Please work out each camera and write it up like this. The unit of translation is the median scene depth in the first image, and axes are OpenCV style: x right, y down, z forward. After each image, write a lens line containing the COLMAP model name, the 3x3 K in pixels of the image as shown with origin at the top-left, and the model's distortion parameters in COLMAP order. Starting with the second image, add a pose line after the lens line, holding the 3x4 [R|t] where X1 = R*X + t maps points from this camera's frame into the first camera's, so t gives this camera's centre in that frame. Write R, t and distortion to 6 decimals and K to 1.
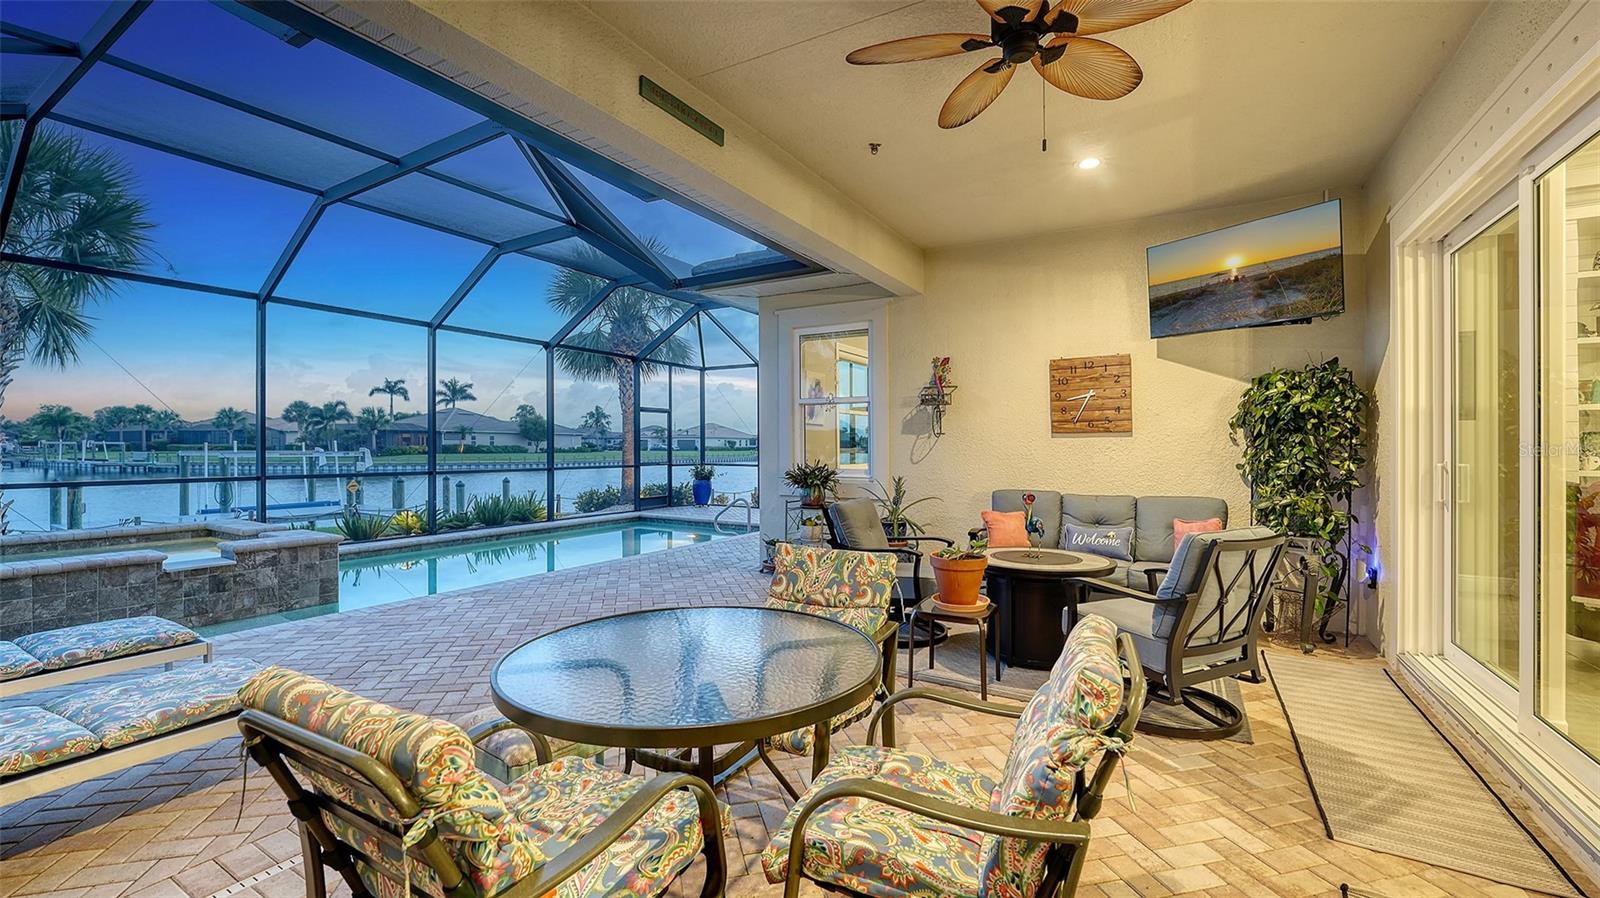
lens RADIAL K [[649.8, 0, 803.5], [0, 649.8, 447.6], [0, 0, 1]] dist [-0.023018, 0.002843]
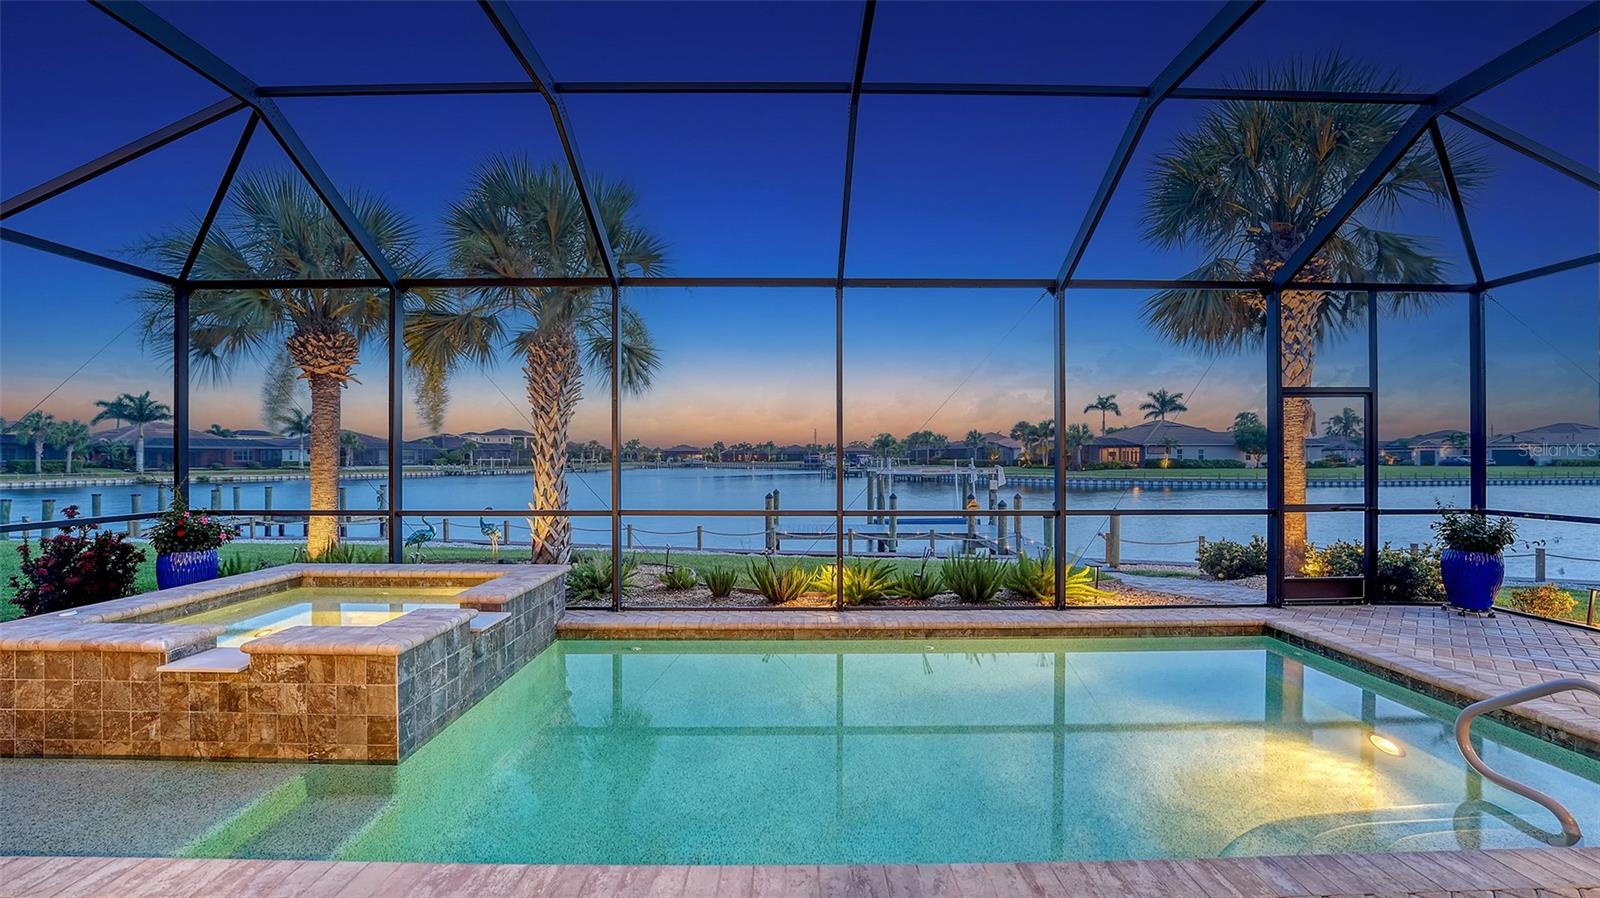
lens RADIAL K [[649.8, 0, 799.0], [0, 649.8, 466.9], [0, 0, 1]] dist [-0.023018, 0.002843]
pose [[0.516099, 0.006187, -0.856507, -0.004824], [0.001215, 0.999968, 0.007956, -0.001310], [0.856528, -0.005147, 0.516075, 0.069911]]
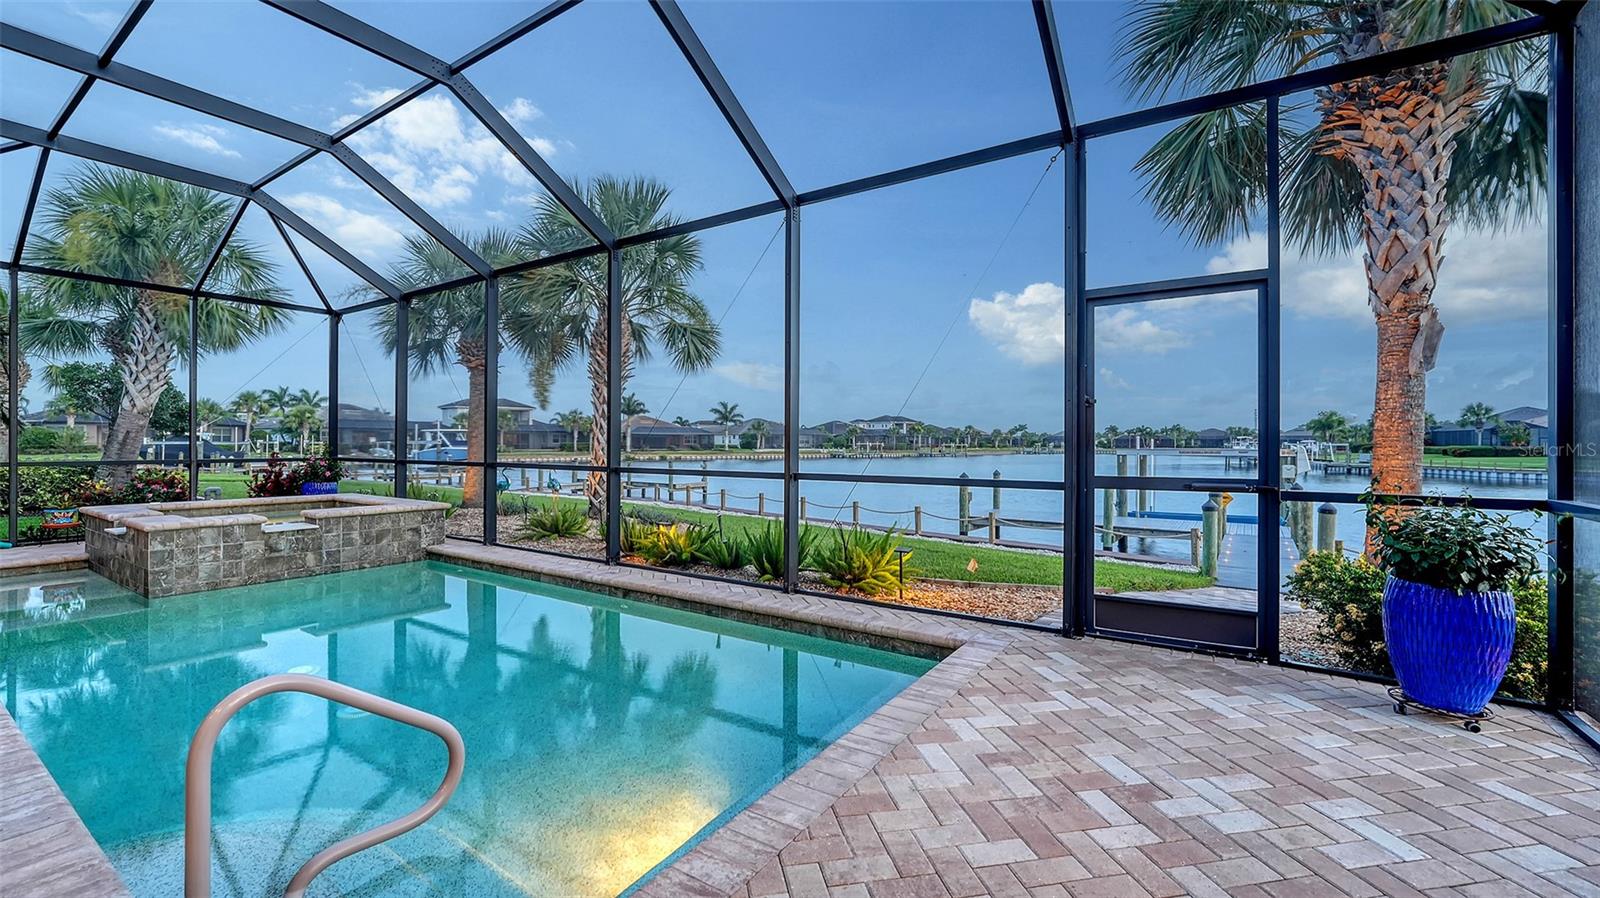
lens RADIAL K [[649.8, 0, 788.6], [0, 649.8, 454.3], [0, 0, 1]] dist [-0.023018, 0.002843]
pose [[-0.060657, 0.011135, -0.998097, 0.008358], [-0.005543, 0.999919, 0.011492, 0.001582], [0.998143, 0.006229, -0.060590, 0.135507]]
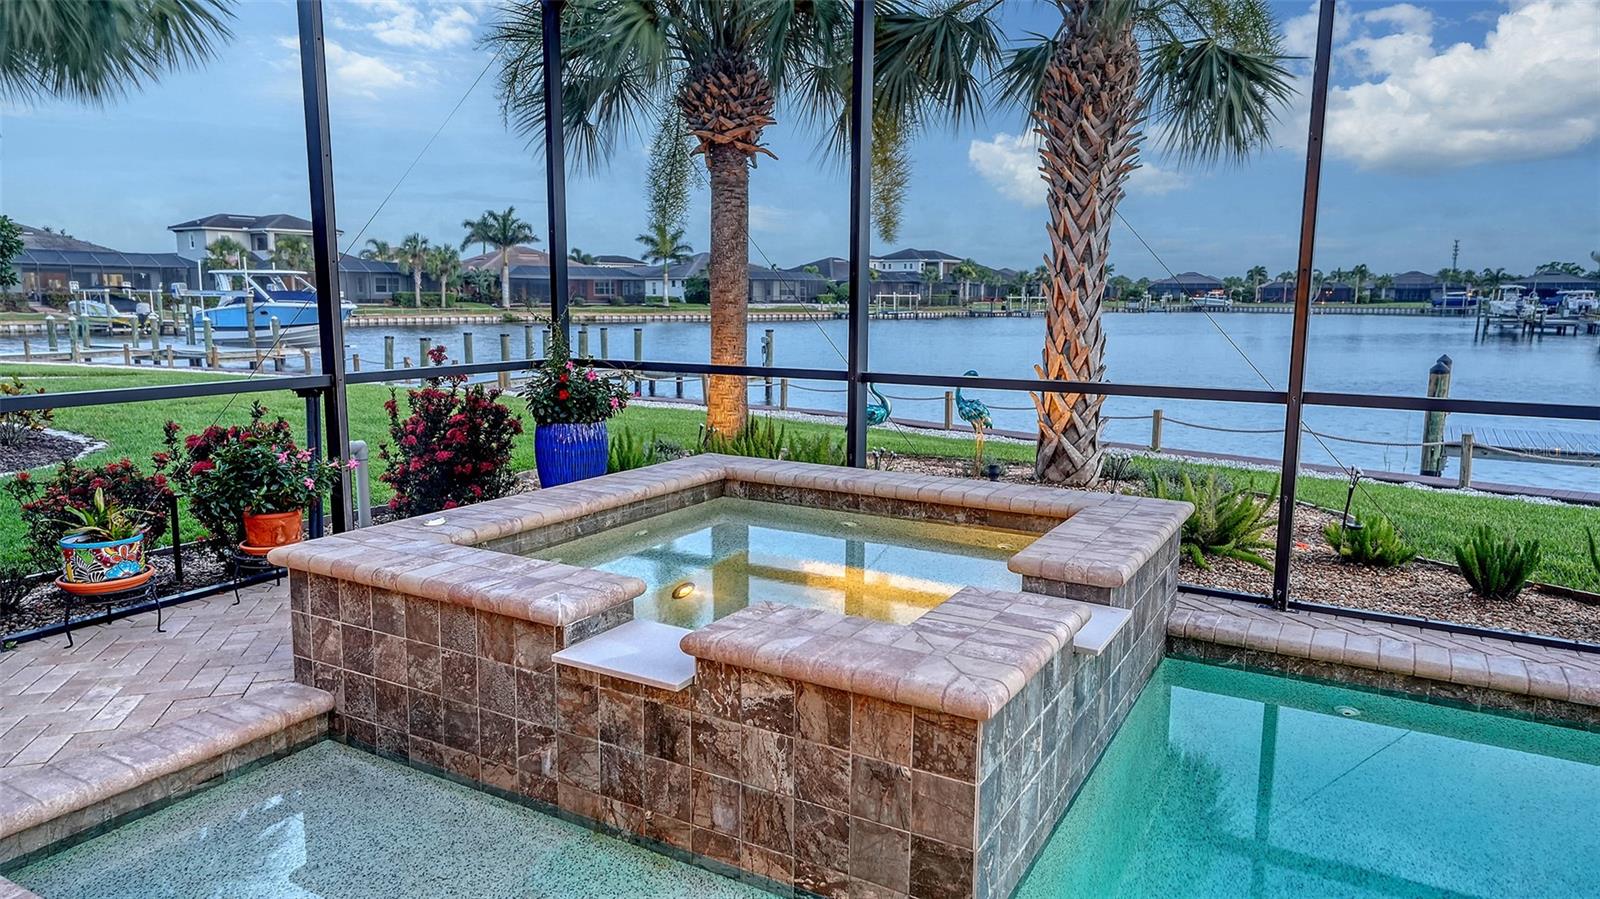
lens RADIAL K [[1031.0, 0, 799.4], [0, 1031.0, 471.8], [0, 0, 1]] dist [0.017225, -0.000033]
pose [[0.012132, 0.164651, -0.986277, -0.025180], [-0.008438, 0.986332, 0.164556, -0.000333], [0.999891, 0.006326, 0.013355, 0.064053]]
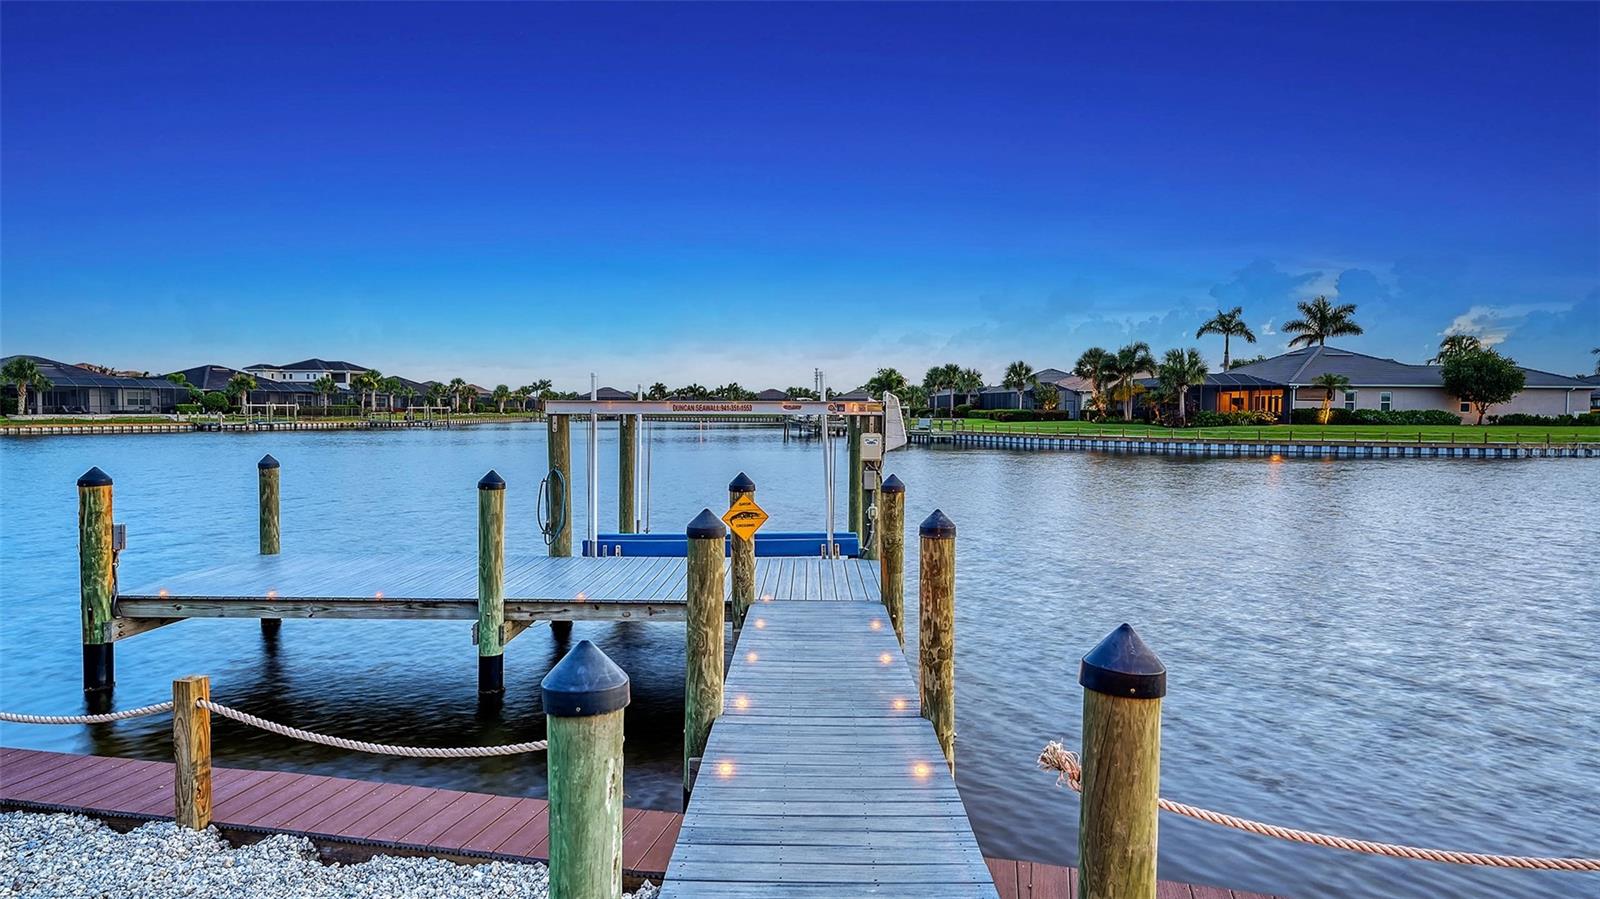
lens RADIAL K [[927.0, 0, 794.2], [0, 927.0, 450.6], [0, 0, 1]] dist [0.008170, 0.000090]
pose [[0.517740, 0.035043, -0.854820, -0.077932], [-0.004755, 0.999263, 0.038084, 0.003355], [0.855525, -0.015653, 0.517525, 0.190546]]
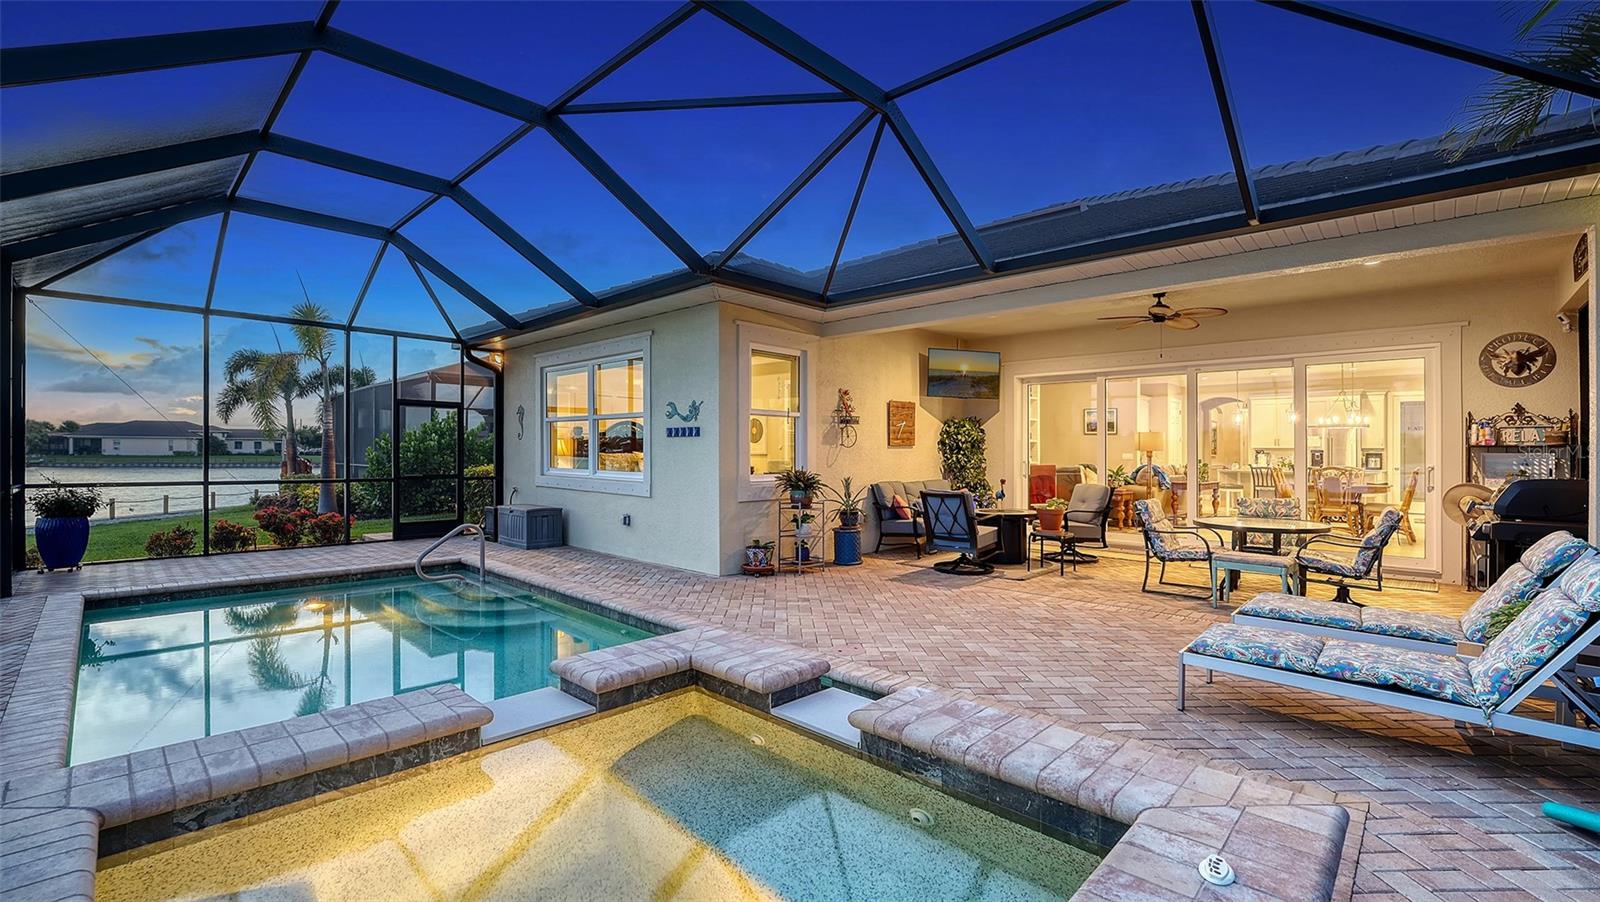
lens RADIAL K [[680.7, 0, 799.5], [0, 680.7, 449.9], [0, 0, 1]] dist [-0.024783, 0.000048]
pose [[0.221003, 0.000938, 0.975273, -0.086826], [-0.004894, 0.999988, 0.000147, -0.000772], [-0.975261, -0.004806, 0.221005, 0.055211]]
